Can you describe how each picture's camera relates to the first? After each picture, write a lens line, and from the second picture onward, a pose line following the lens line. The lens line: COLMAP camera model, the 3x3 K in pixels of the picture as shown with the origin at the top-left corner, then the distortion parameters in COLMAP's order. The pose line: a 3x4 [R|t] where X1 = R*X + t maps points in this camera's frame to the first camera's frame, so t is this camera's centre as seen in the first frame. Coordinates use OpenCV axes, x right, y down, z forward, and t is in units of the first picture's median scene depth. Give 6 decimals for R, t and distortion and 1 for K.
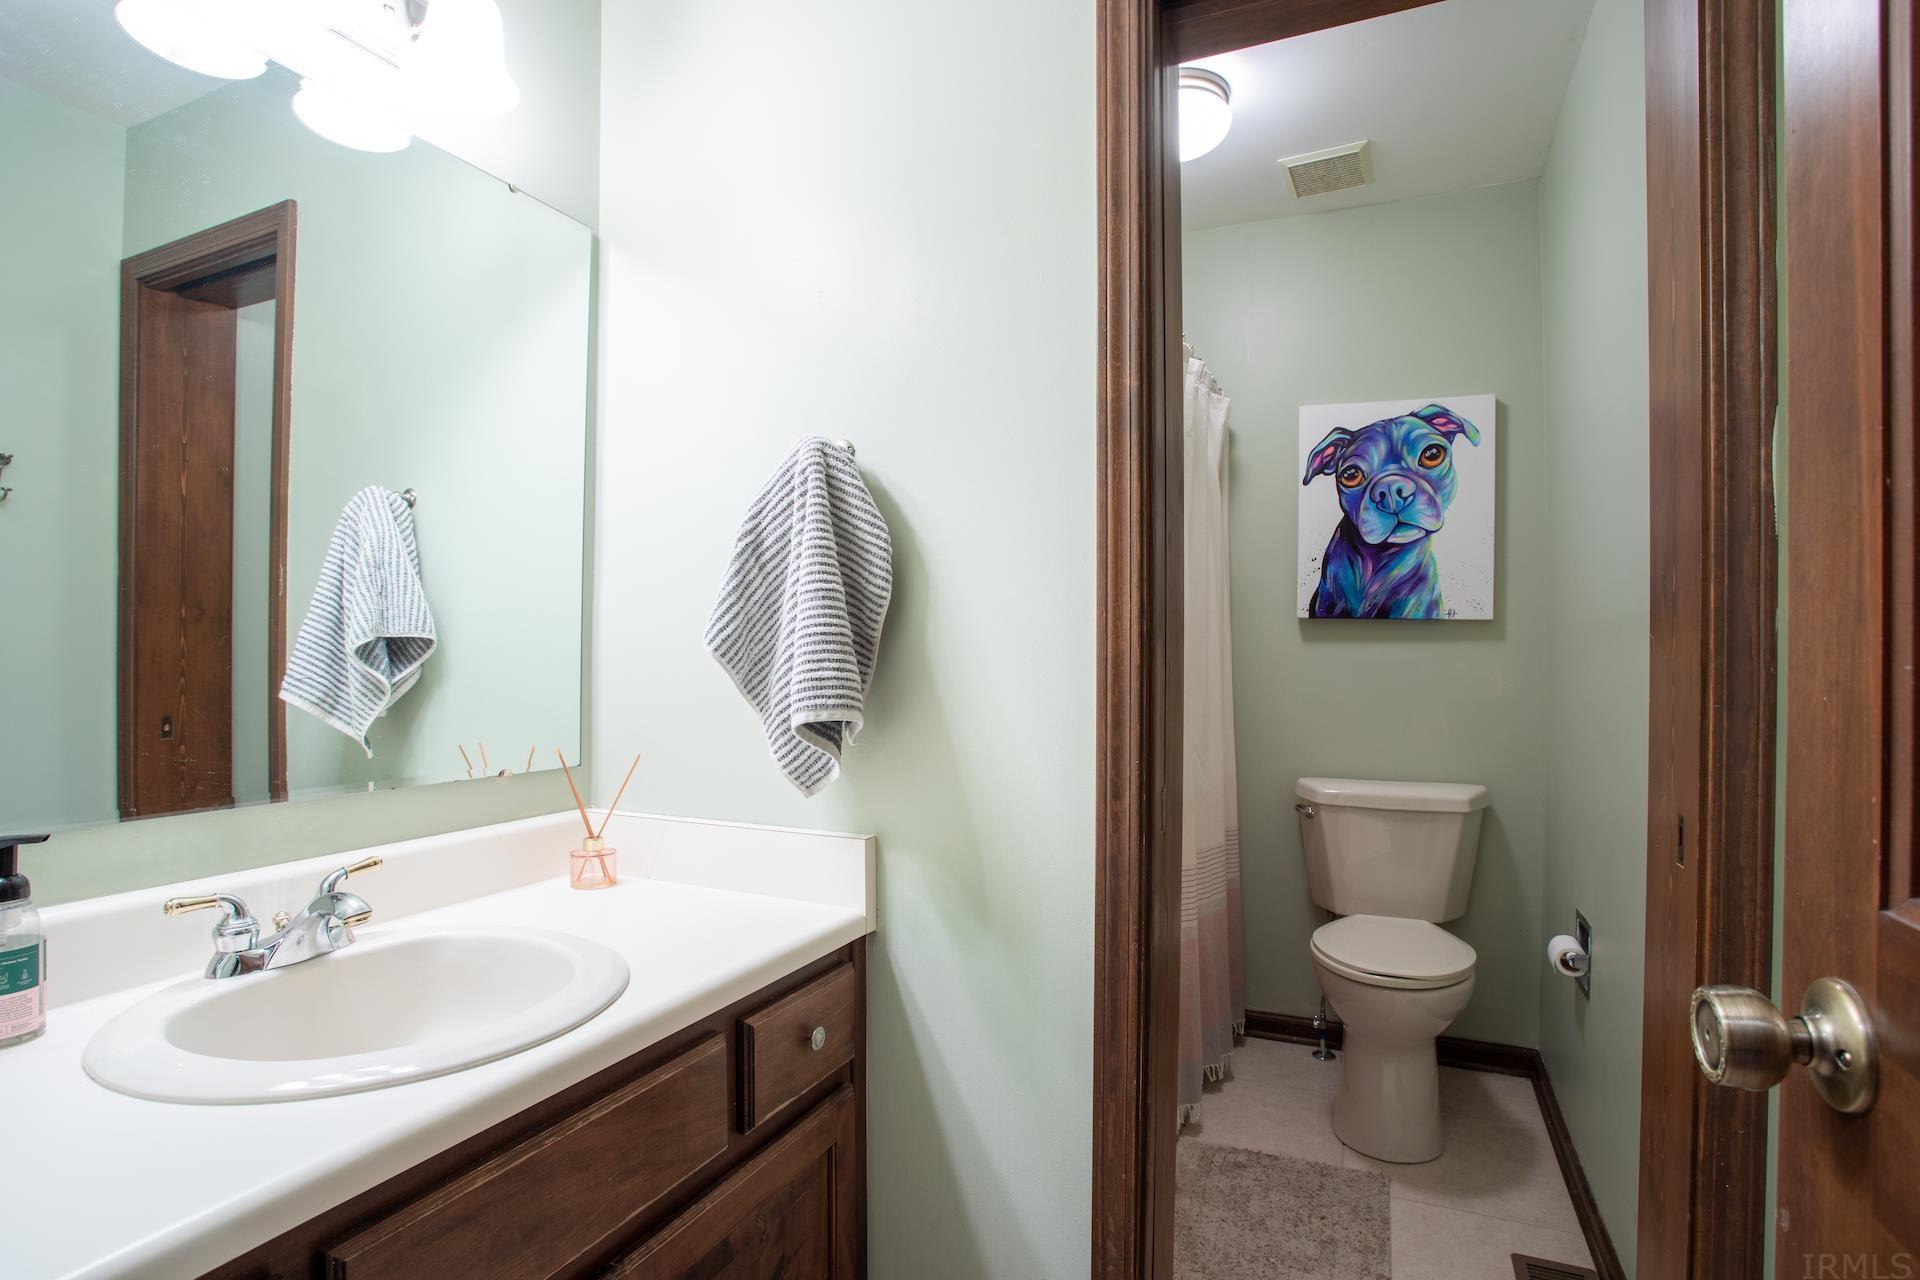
lens RADIAL K [[944.3, 0, 958.5], [0, 944.3, 651.5], [0, 0, 1]] dist [-0.087587, 0.038210]
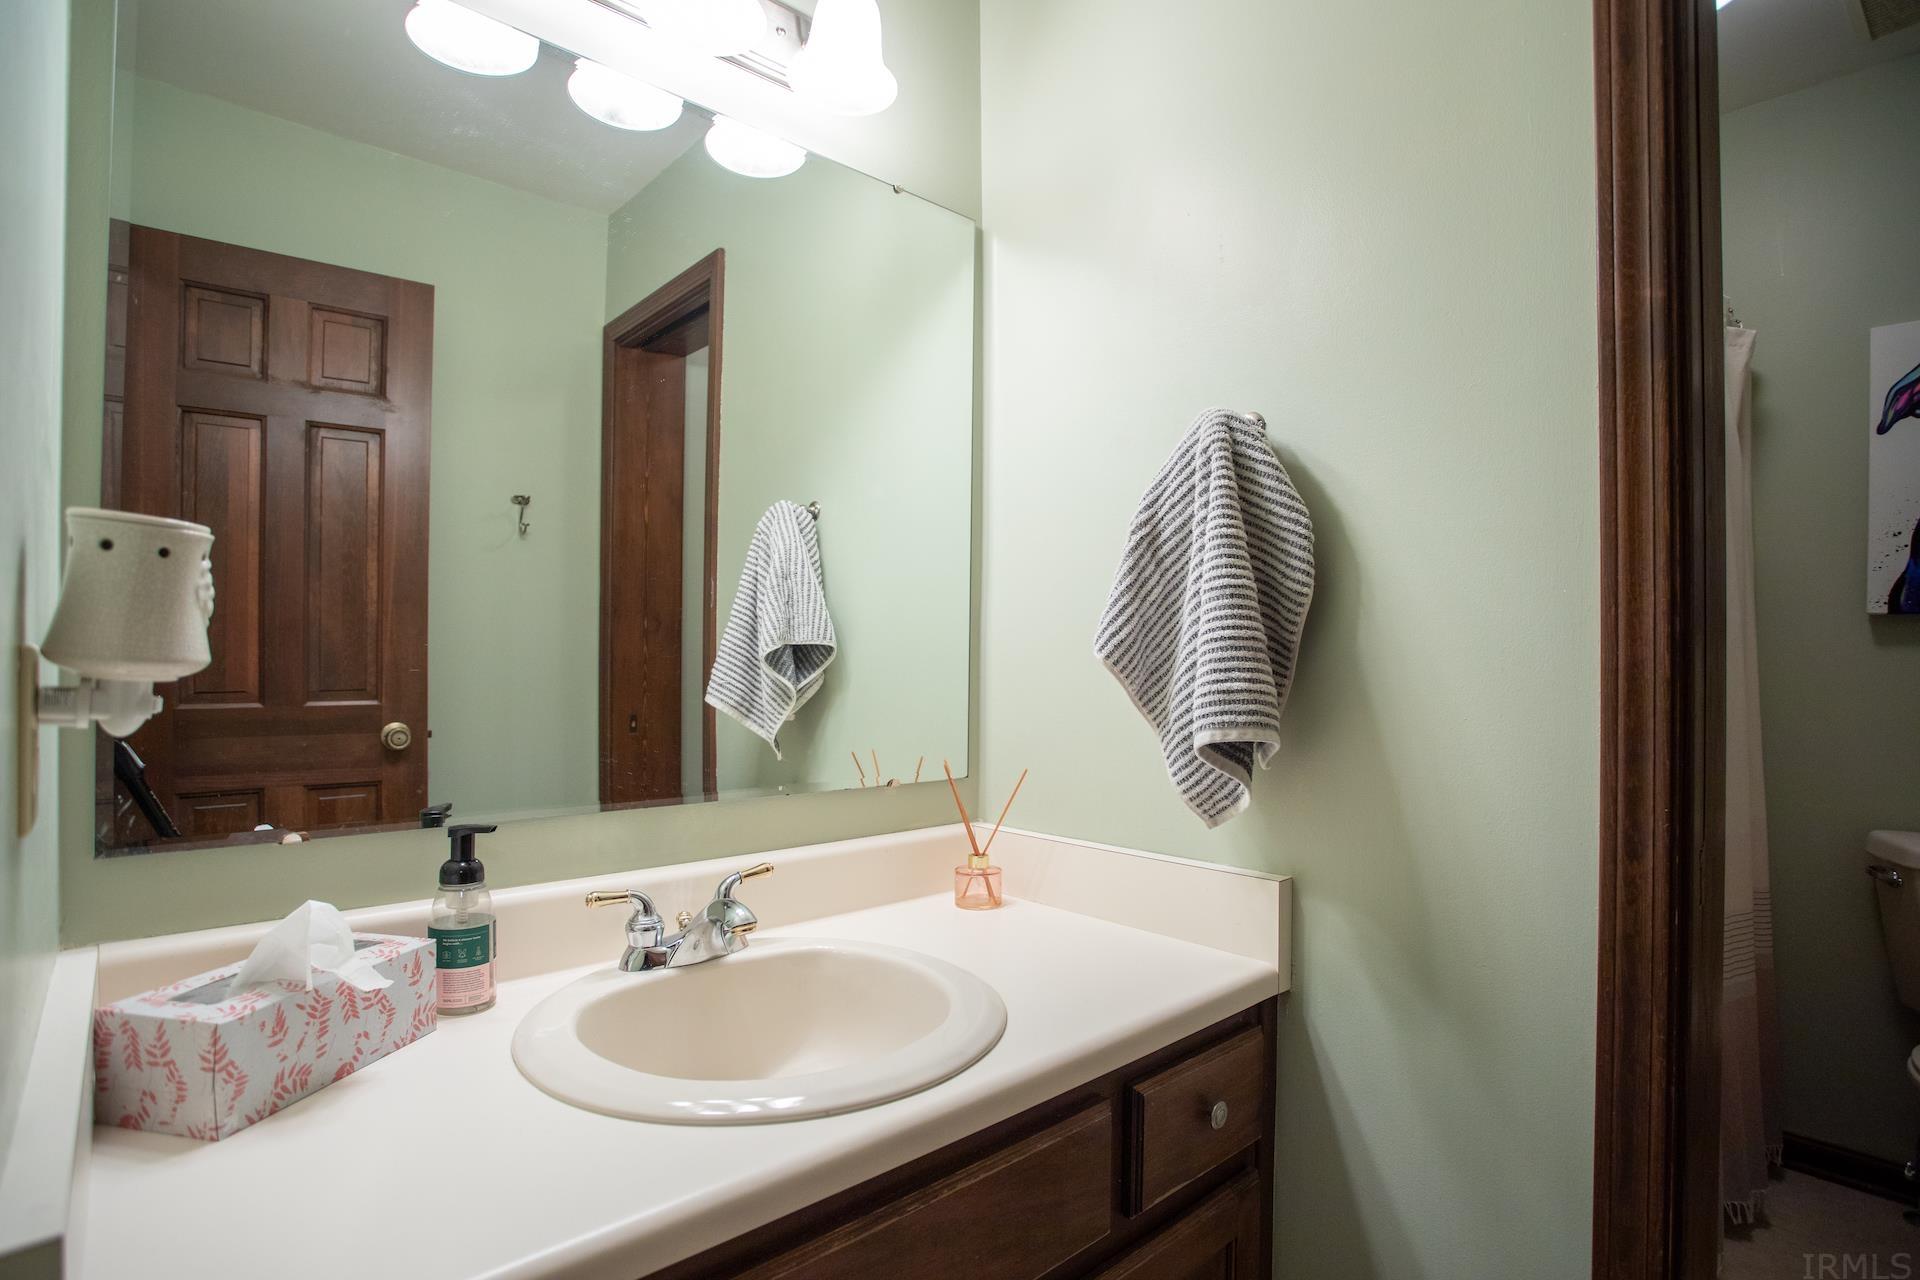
lens RADIAL K [[944.3, 0, 958.5], [0, 944.3, 651.5], [0, 0, 1]] dist [-0.087587, 0.038210]
pose [[0.915970, -0.001882, -0.401243, -0.028674], [-0.000954, 0.999976, -0.006867, -0.000766], [0.401246, 0.006672, 0.915946, 0.122094]]
